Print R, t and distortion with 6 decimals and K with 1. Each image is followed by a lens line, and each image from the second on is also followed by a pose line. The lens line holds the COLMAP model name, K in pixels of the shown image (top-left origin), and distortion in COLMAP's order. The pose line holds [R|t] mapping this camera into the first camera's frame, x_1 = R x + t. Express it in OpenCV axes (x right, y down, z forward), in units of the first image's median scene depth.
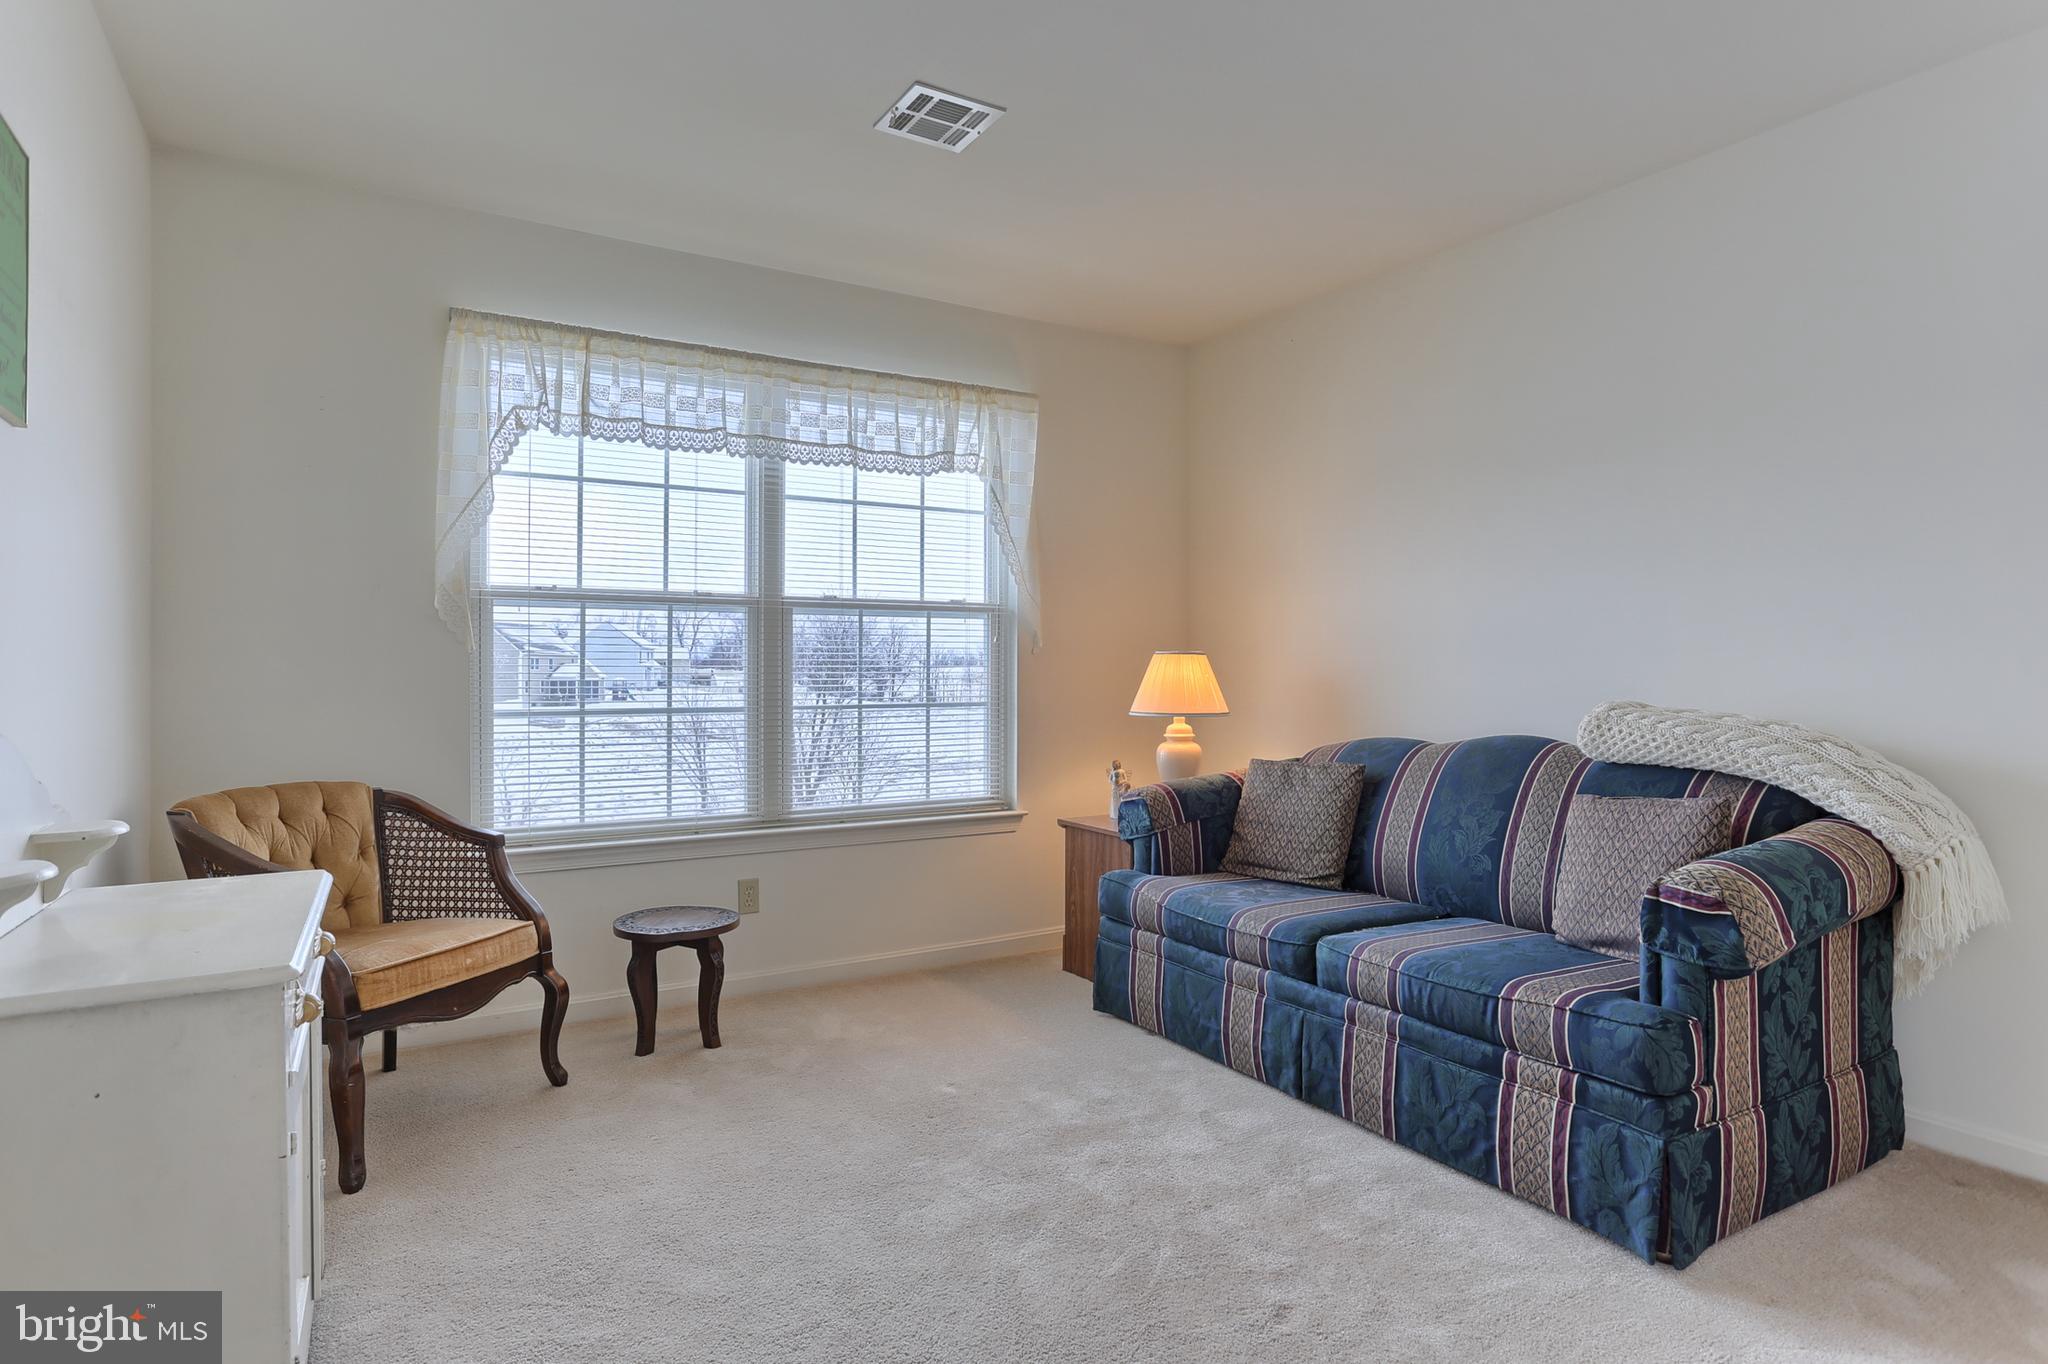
lens RADIAL K [[1113.3, 0, 1026.4], [0, 1113.3, 652.6], [0, 0, 1]] dist [-0.052547, 0.032014]
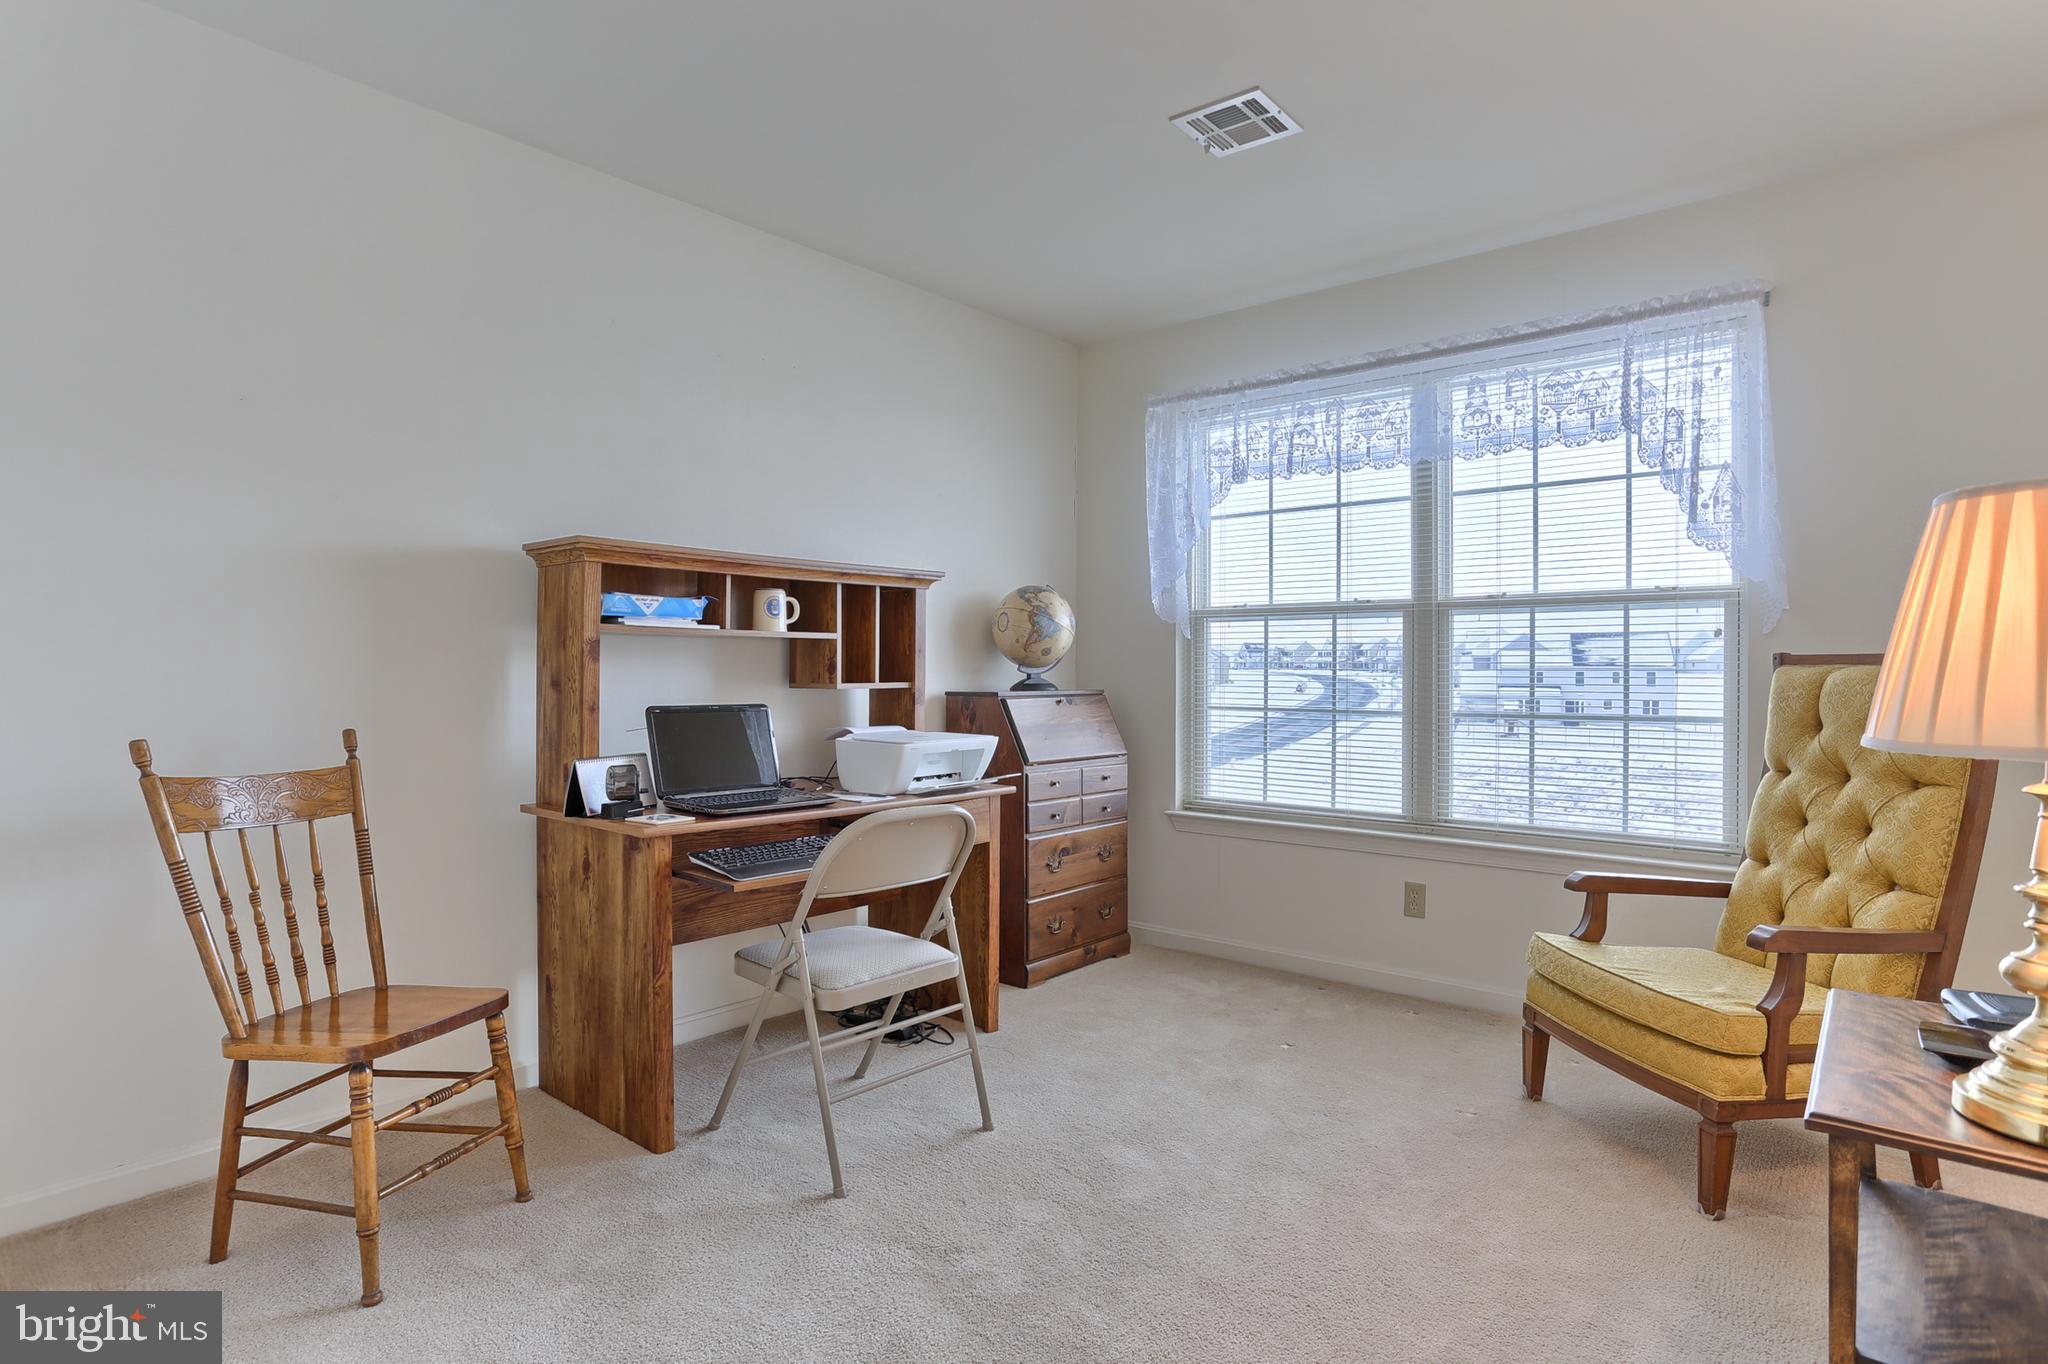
lens RADIAL K [[1073.8, 0, 1009.8], [0, 1073.8, 668.4], [0, 0, 1]] dist [-0.052451, 0.030470]
pose [[0.292649, -0.000917, -0.956220, 0.563846], [0.010722, 0.999940, 0.002323, 0.004850], [0.956160, -0.010932, 0.292641, 0.365842]]
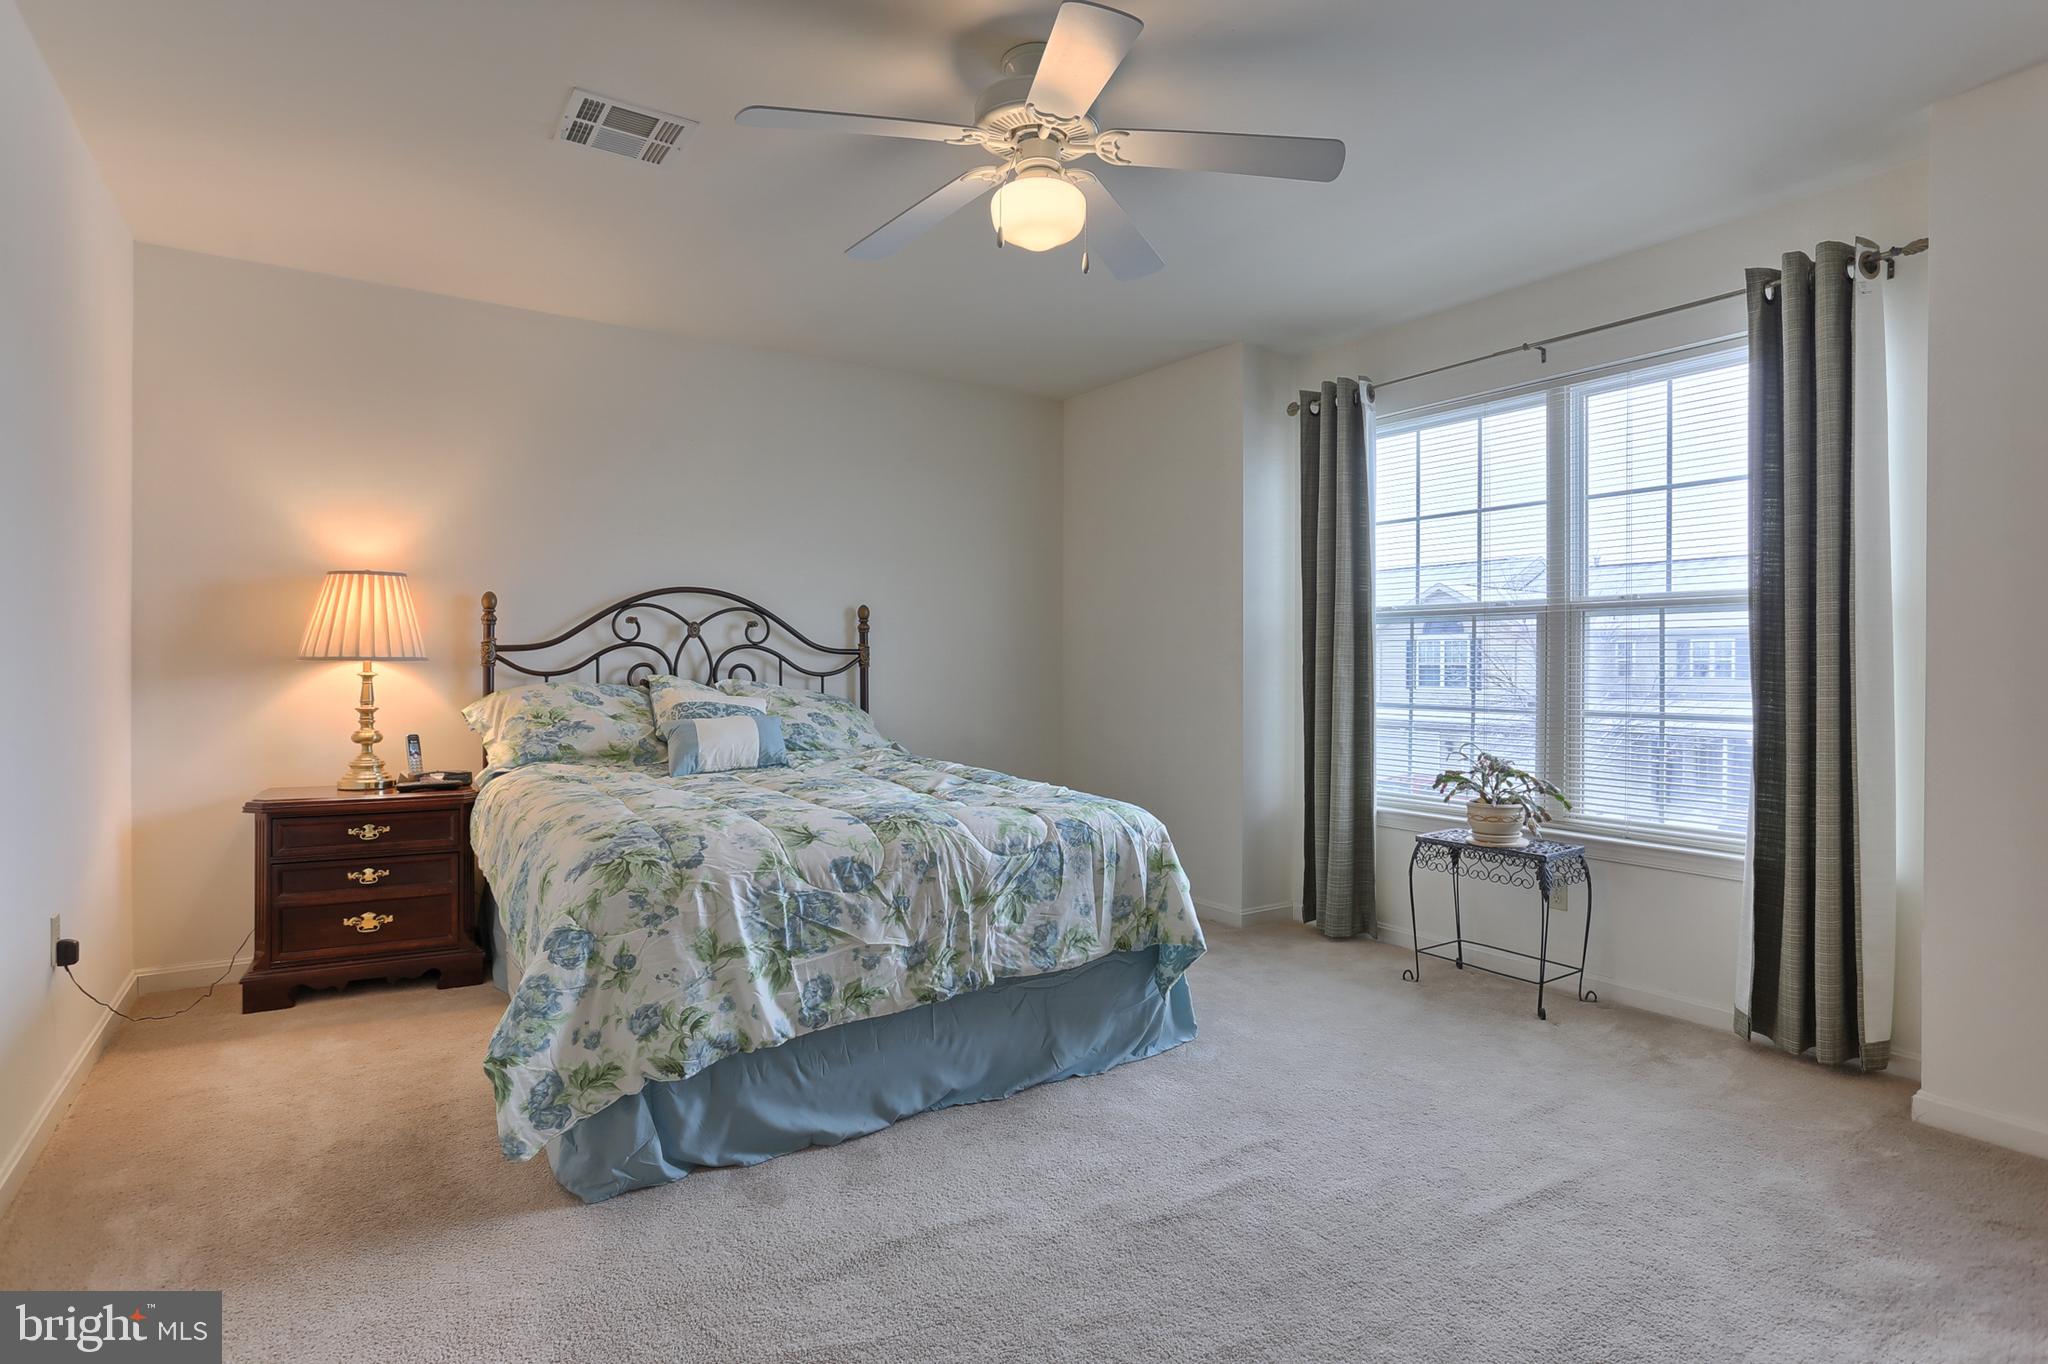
lens RADIAL K [[1073.8, 0, 1009.8], [0, 1073.8, 668.4], [0, 0, 1]] dist [-0.052451, 0.030470]
pose [[0.033443, -0.001194, -0.999440, 0.714406], [0.010292, 0.999947, -0.000850, 0.006297], [0.999388, -0.010258, 0.033454, 0.463364]]
